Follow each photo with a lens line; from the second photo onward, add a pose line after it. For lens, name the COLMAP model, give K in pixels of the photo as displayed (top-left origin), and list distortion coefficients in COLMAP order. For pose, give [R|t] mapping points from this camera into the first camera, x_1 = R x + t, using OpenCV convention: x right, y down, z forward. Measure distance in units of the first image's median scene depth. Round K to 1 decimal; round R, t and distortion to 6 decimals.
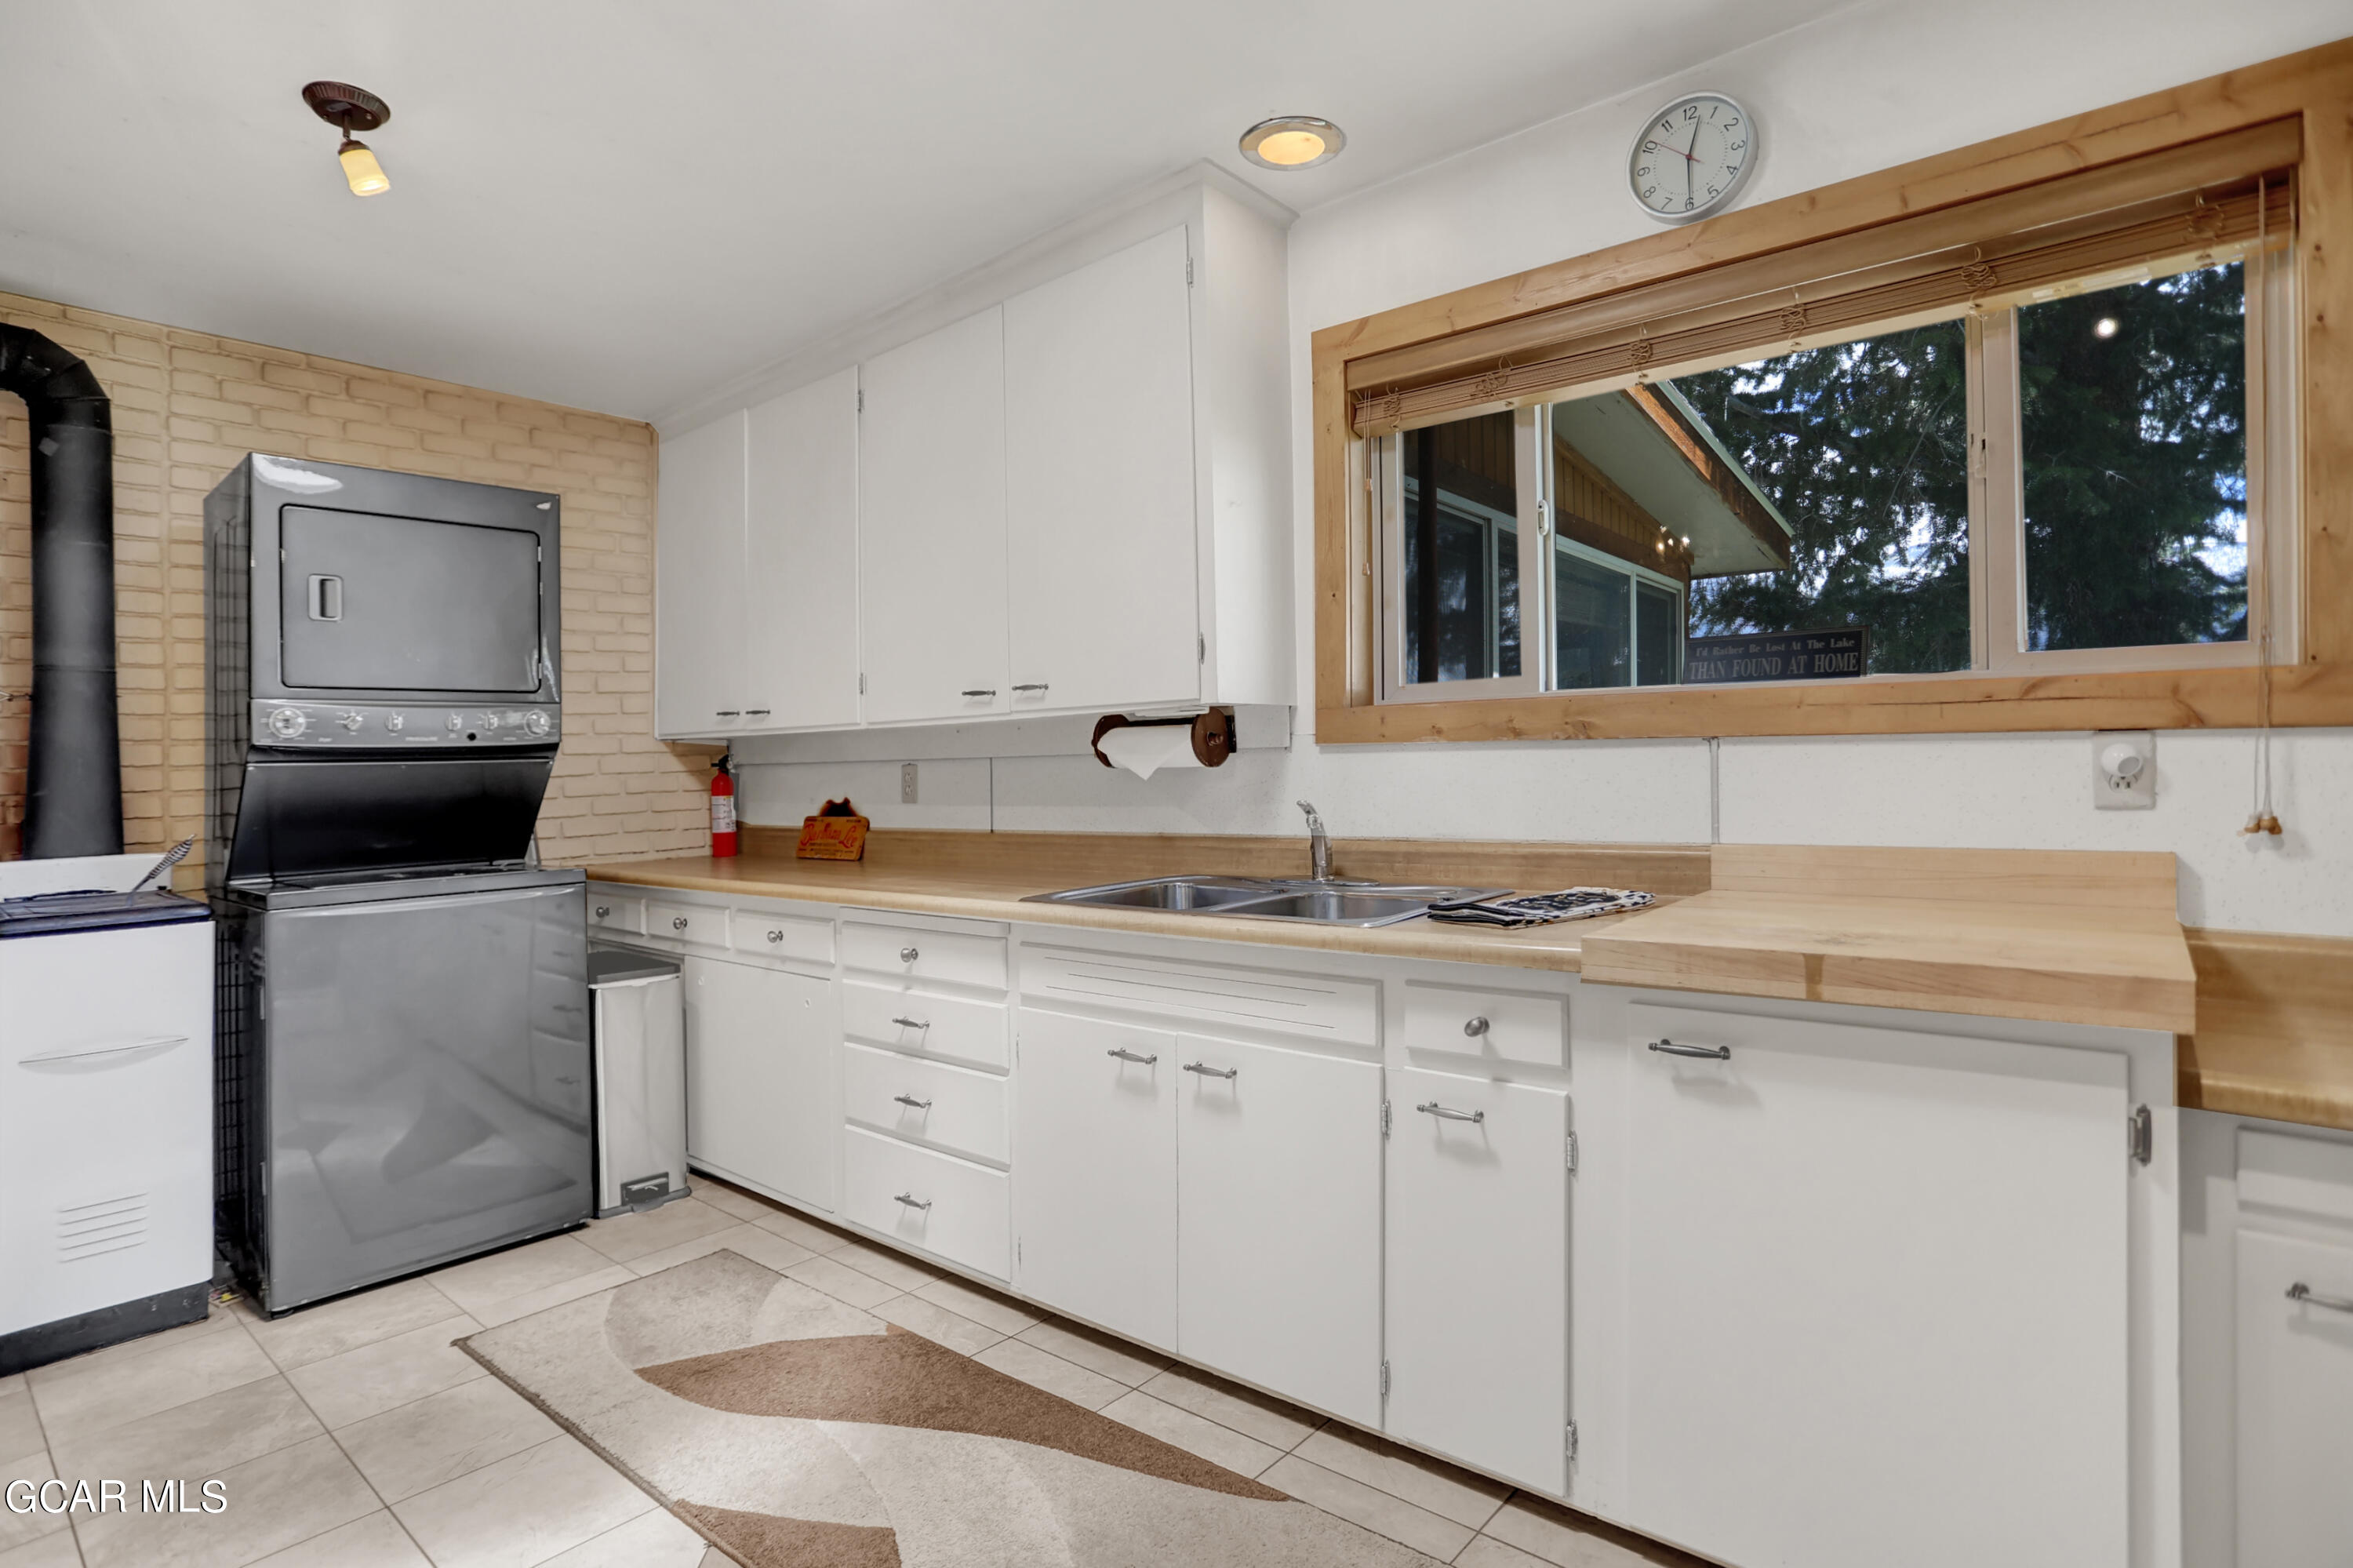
lens RADIAL K [[1199.1, 0, 1190.0], [0, 1199.1, 763.0], [0, 0, 1]] dist [-0.062160, 0.025408]
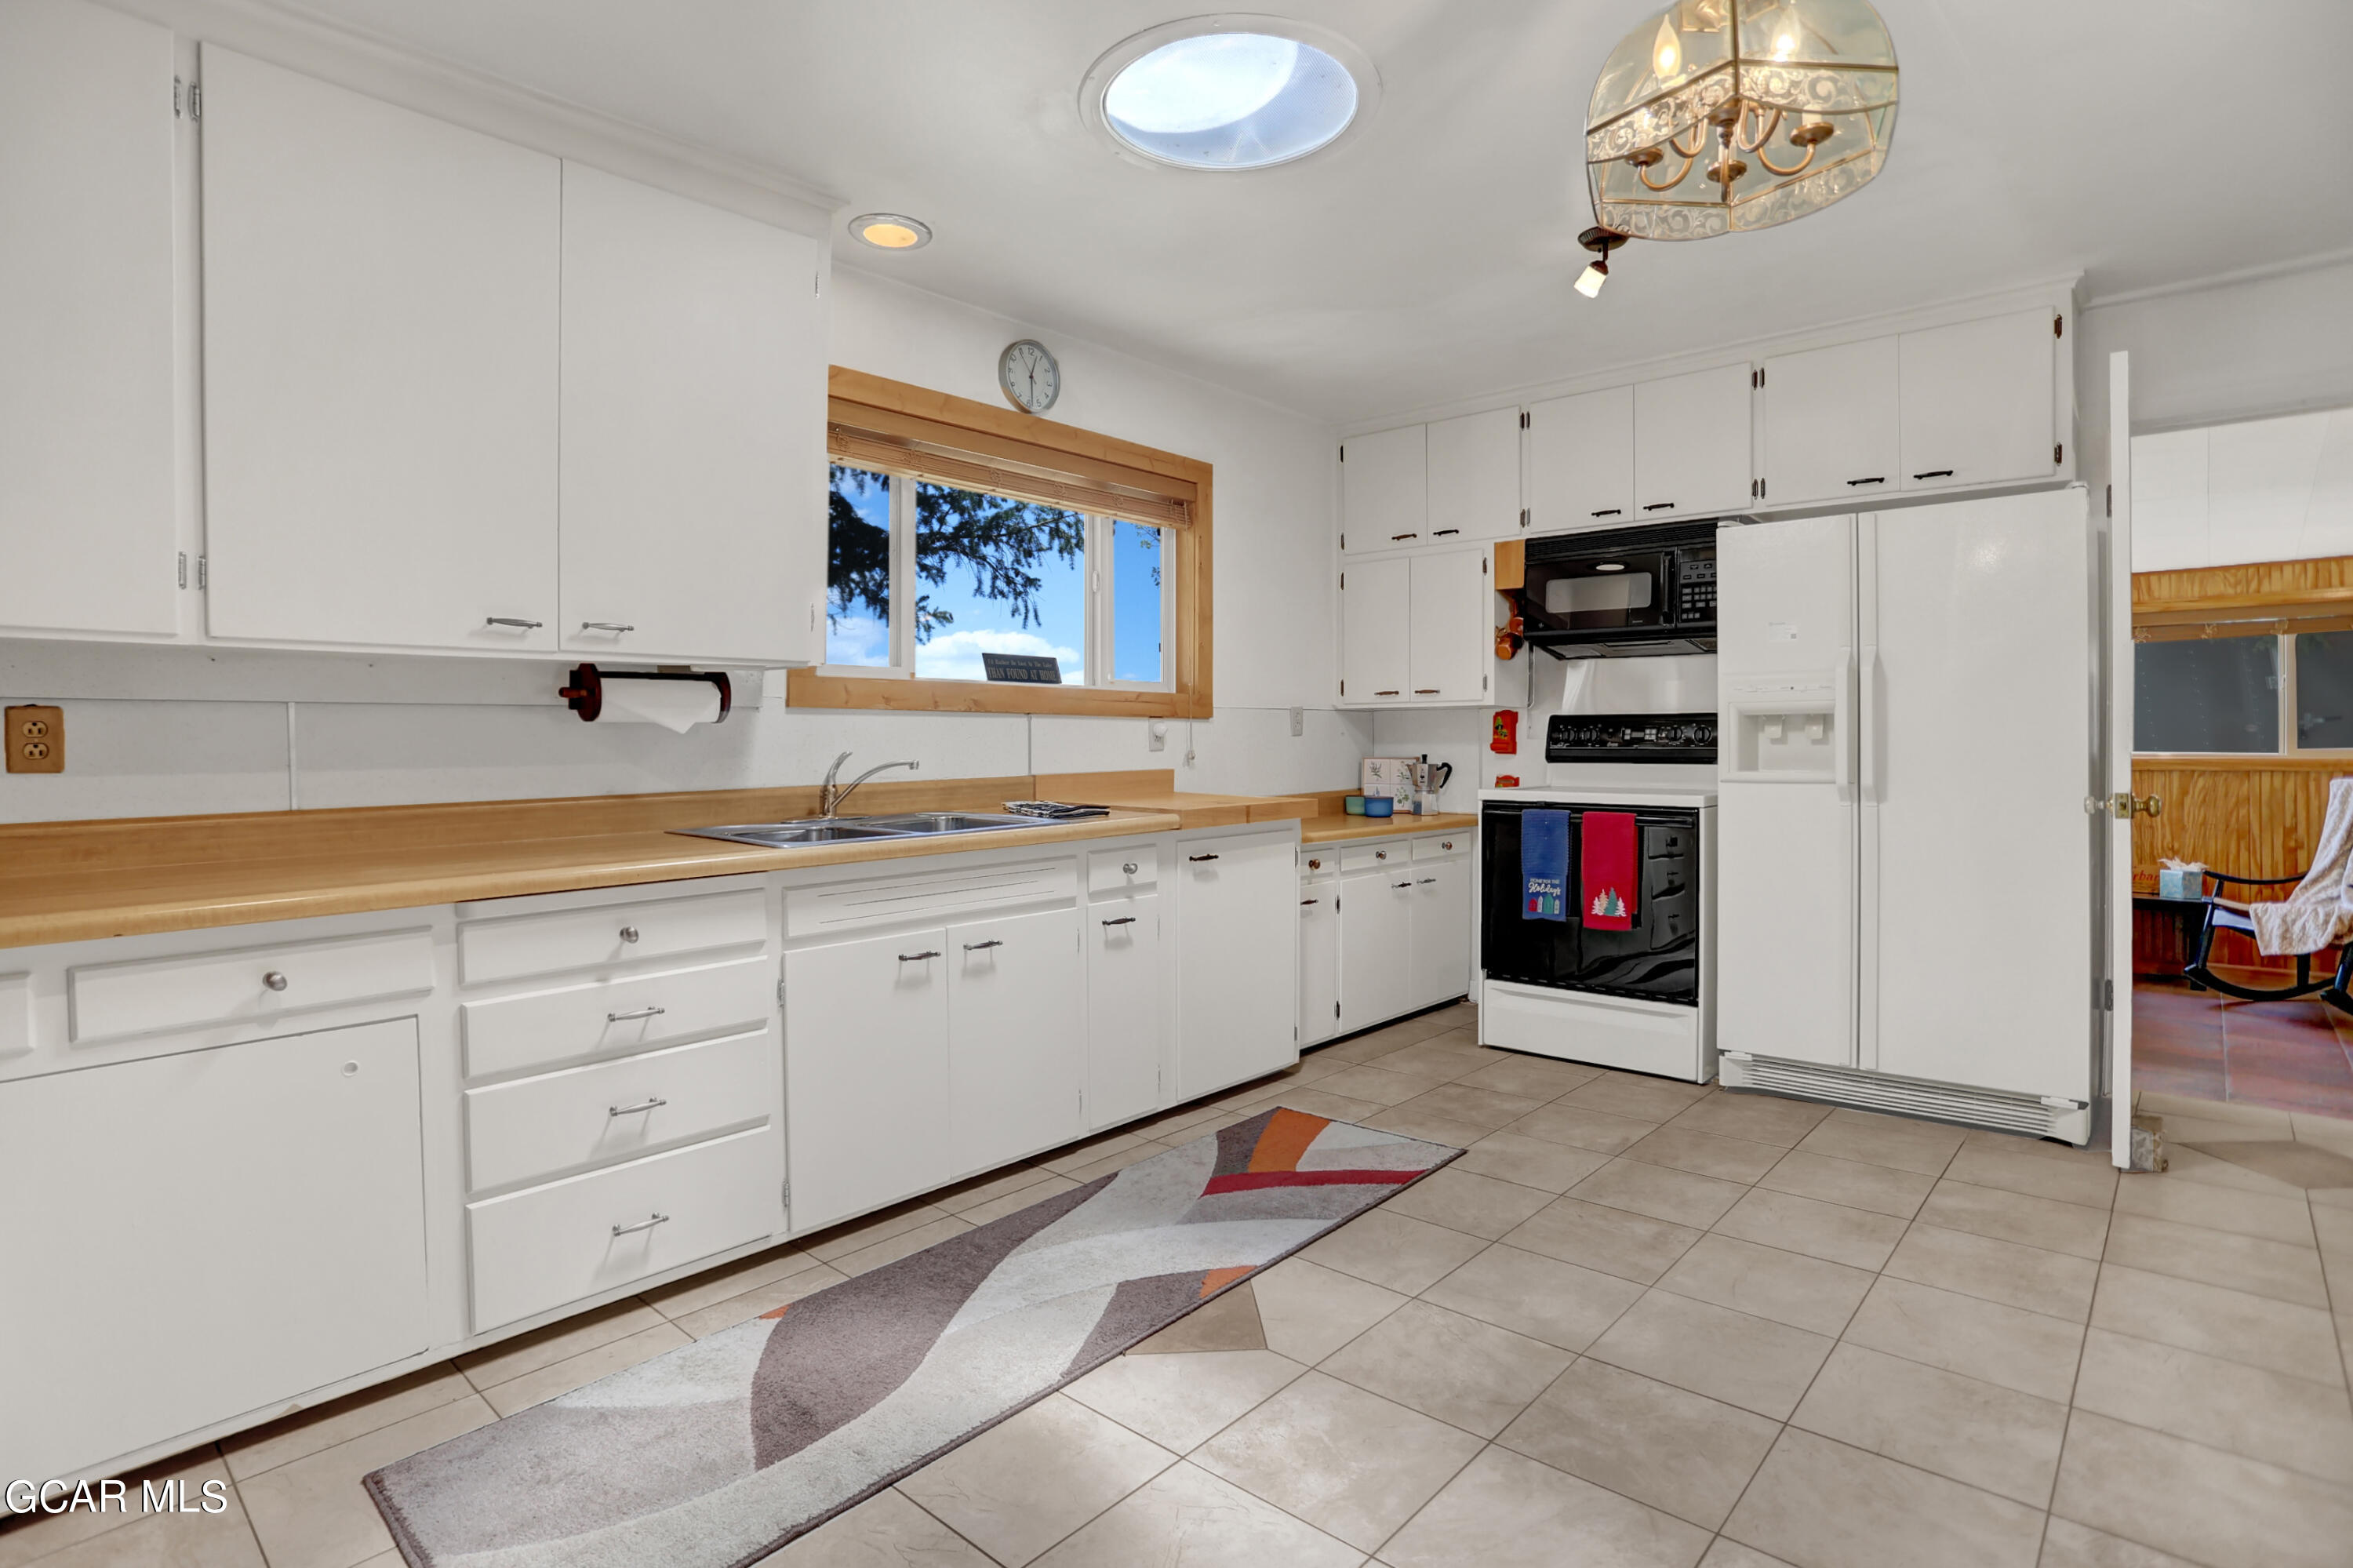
lens RADIAL K [[1176.4, 0, 1182.8], [0, 1176.4, 762.3], [0, 0, 1]] dist [-0.058254, 0.019677]
pose [[0.030741, -0.003888, 0.999520, -1.266343], [0.000130, 0.999992, 0.003886, 0.043702], [-0.999527, 0.000010, 0.030741, 0.710732]]
